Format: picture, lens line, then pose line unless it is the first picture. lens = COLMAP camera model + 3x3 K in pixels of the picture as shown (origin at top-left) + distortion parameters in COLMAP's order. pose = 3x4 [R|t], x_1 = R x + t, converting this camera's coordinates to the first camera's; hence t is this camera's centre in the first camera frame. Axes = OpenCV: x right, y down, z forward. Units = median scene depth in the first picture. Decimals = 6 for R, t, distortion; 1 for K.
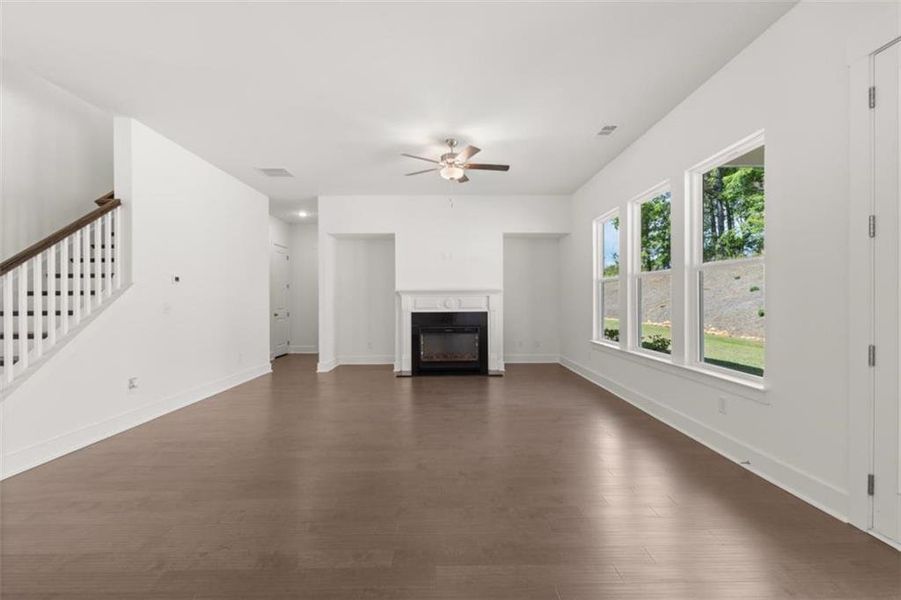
lens RADIAL K [[391.9, 0, 449.7], [0, 391.9, 303.4], [0, 0, 1]] dist [0.004204, 0.000548]
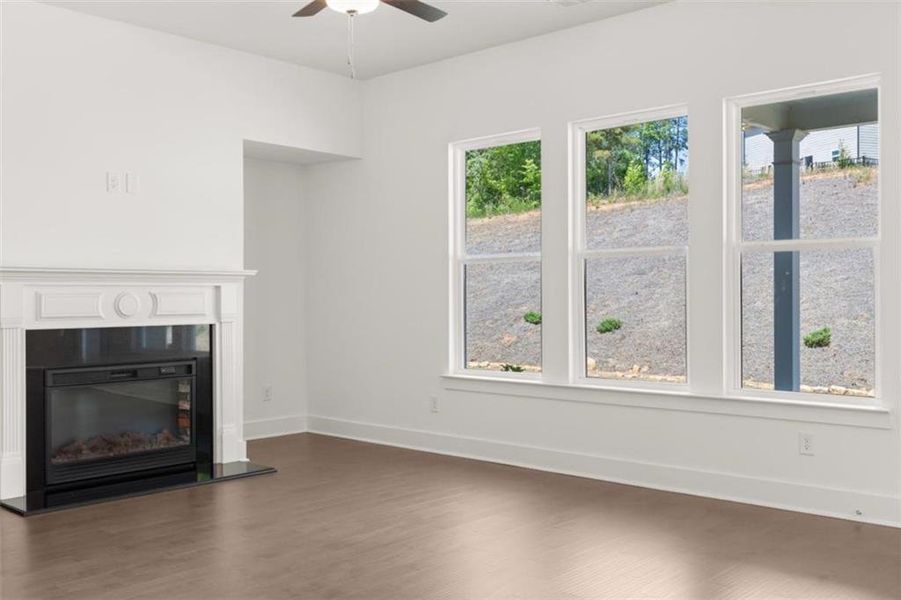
lens RADIAL K [[888.4, 0, 456.2], [0, 888.4, 303.1], [0, 0, 1]] dist [0.009815, 0.000000]
pose [[0.671708, -0.005527, 0.740796, -0.429069], [0.004692, 0.999984, 0.003207, -0.002666], [-0.740801, 0.001322, 0.671723, 0.177213]]
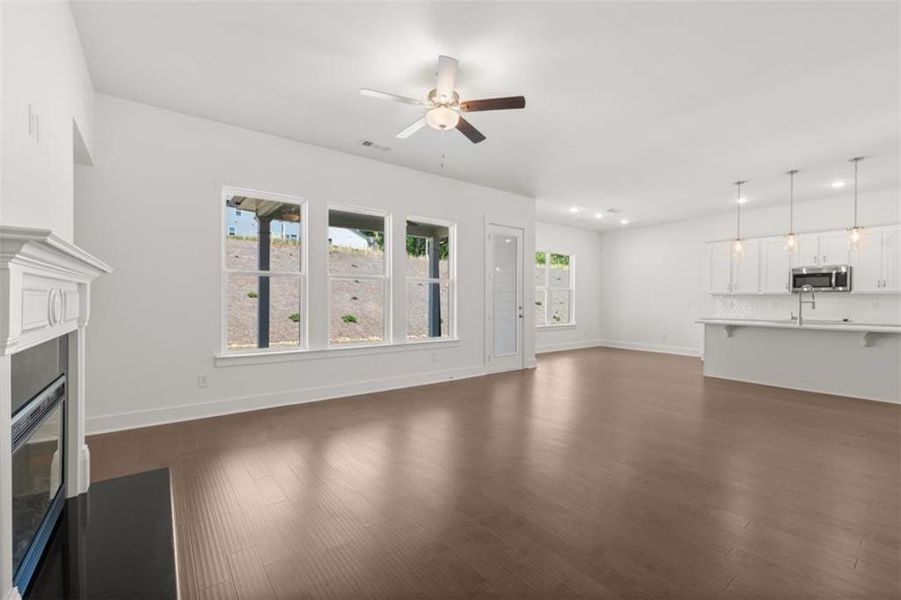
lens RADIAL K [[391.9, 0, 456.5], [0, 391.9, 301.8], [0, 0, 1]] dist [0.004204, 0.000548]
pose [[-0.605341, -0.007836, 0.795928, -0.392459], [-0.002352, 0.999965, 0.008056, -0.008067], [-0.795963, 0.003005, -0.605338, 0.942500]]
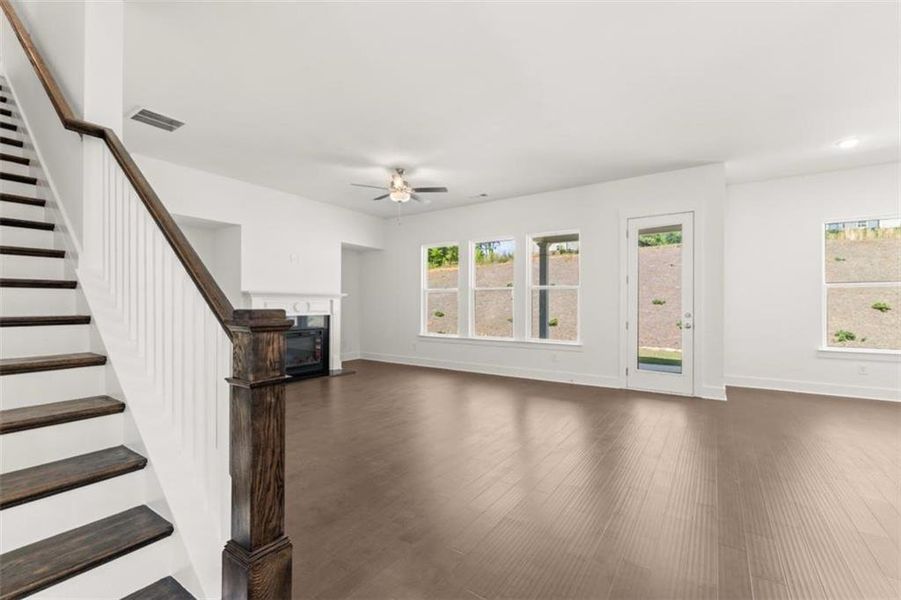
lens RADIAL K [[391.9, 0, 452.8], [0, 391.9, 305.7], [0, 0, 1]] dist [0.004204, 0.000548]
pose [[0.560023, 0.002600, 0.828473, -0.590588], [-0.000680, 0.999996, -0.002678, -0.000744], [-0.828477, 0.000936, 0.560022, 0.138410]]
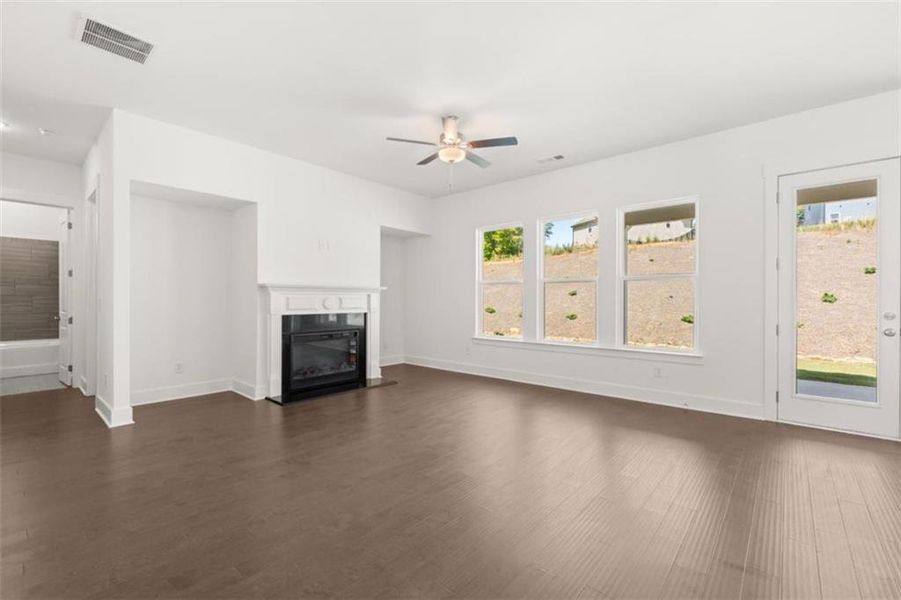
lens RADIAL K [[391.9, 0, 452.0], [0, 391.9, 300.7], [0, 0, 1]] dist [0.004204, 0.000548]
pose [[0.656491, 0.003562, 0.754326, -0.439777], [-0.001002, 0.999992, -0.003850, -0.001950], [-0.754334, 0.001771, 0.656489, 0.282169]]
